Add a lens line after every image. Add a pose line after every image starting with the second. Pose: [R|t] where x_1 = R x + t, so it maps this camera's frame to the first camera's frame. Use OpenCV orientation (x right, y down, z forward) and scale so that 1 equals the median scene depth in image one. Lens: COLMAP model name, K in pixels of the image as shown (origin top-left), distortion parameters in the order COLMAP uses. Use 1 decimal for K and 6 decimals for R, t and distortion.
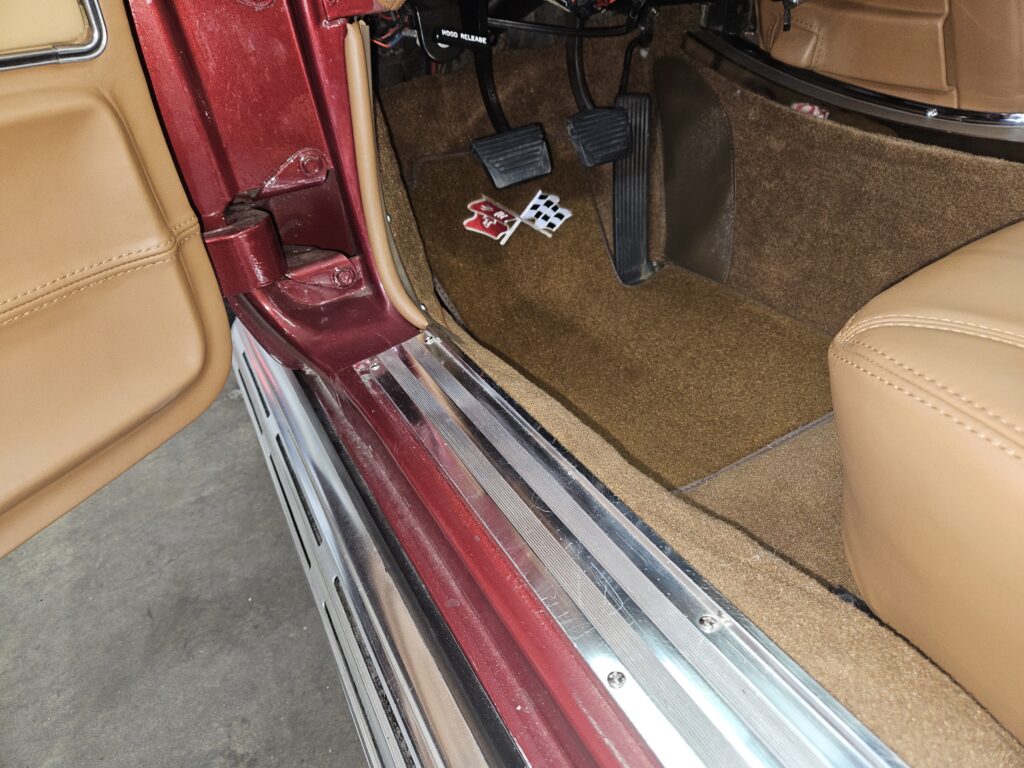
lens RADIAL K [[690.9, 0, 512.0], [0, 690.9, 384.0], [0, 0, 1]] dist [0.080205, -0.077216]
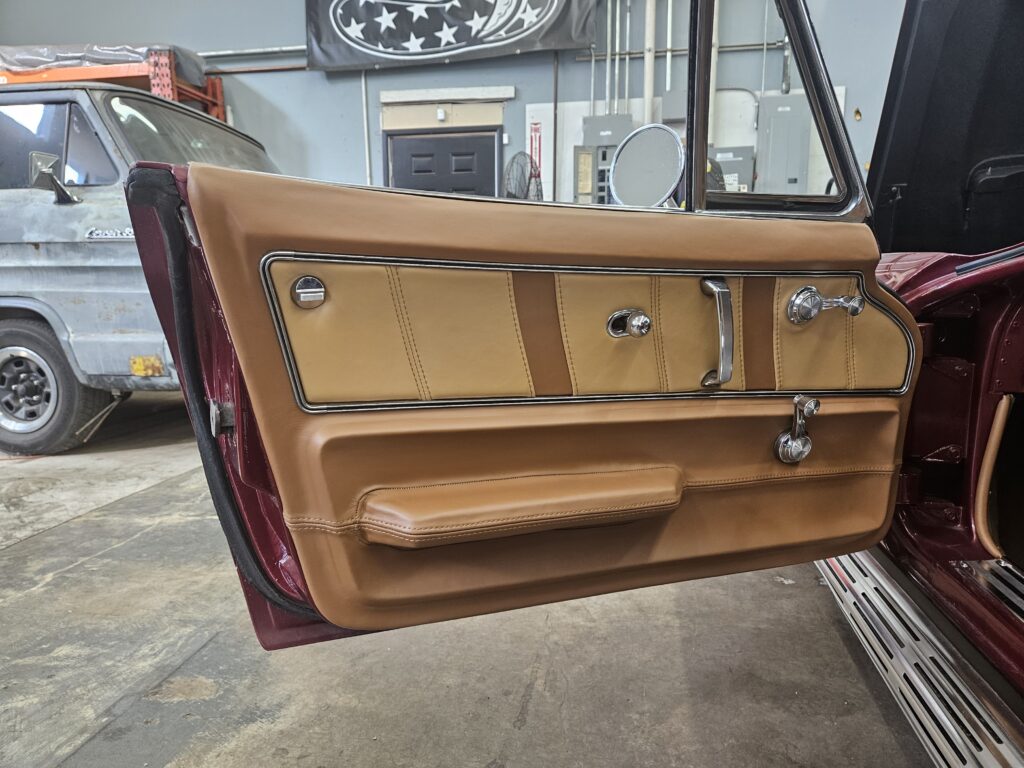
lens RADIAL K [[690.9, 0, 512.0], [0, 690.9, 384.0], [0, 0, 1]] dist [0.080205, -0.077216]
pose [[0.778252, 0.216935, -0.589291, -0.127761], [-0.414992, 0.881977, -0.223381, 0.414198], [0.471281, 0.418397, 0.776426, -1.042984]]
